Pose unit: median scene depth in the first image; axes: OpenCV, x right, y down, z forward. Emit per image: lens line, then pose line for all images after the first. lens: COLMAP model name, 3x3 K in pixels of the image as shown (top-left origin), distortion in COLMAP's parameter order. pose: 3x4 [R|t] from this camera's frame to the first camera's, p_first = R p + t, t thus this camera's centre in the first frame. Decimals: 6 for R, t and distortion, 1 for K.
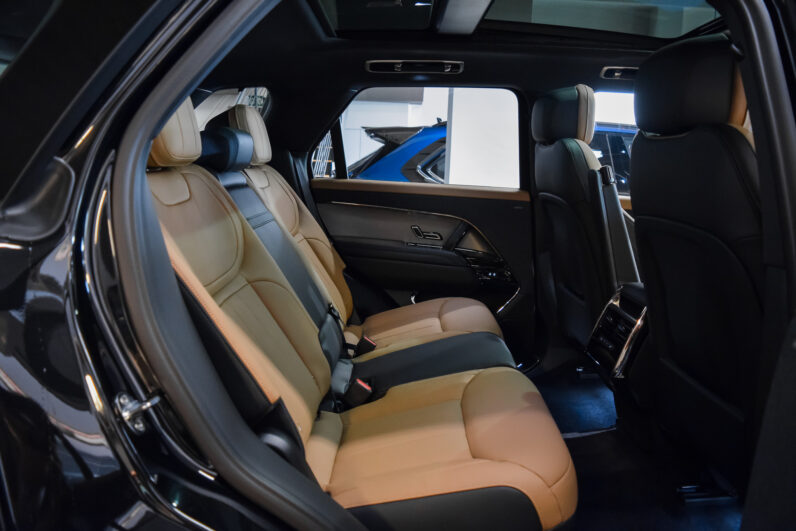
lens RADIAL K [[626.2, 0, 398.0], [0, 626.2, 265.5], [0, 0, 1]] dist [-0.078294, 0.008503]
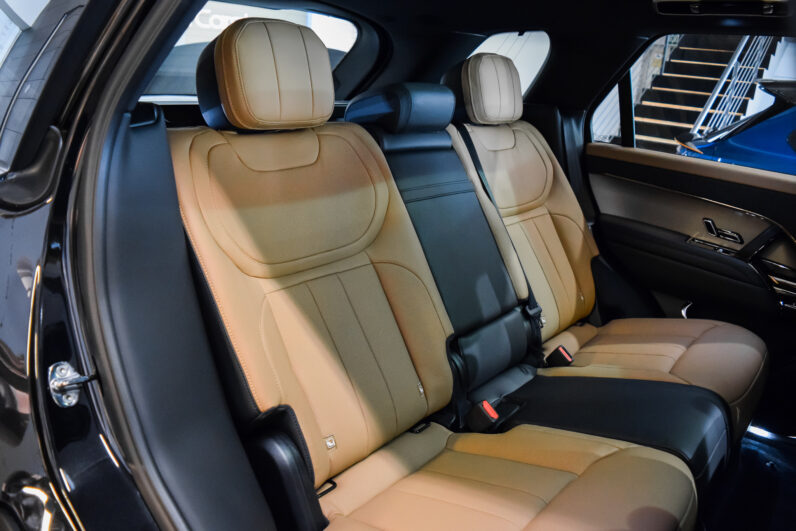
lens RADIAL K [[626.2, 0, 398.0], [0, 626.2, 265.5], [0, 0, 1]] dist [-0.078294, 0.008503]
pose [[0.790157, 0.209959, -0.575821, 0.195519], [-0.153444, 0.977341, 0.145803, -0.066642], [0.593386, -0.026852, 0.804470, 0.189402]]
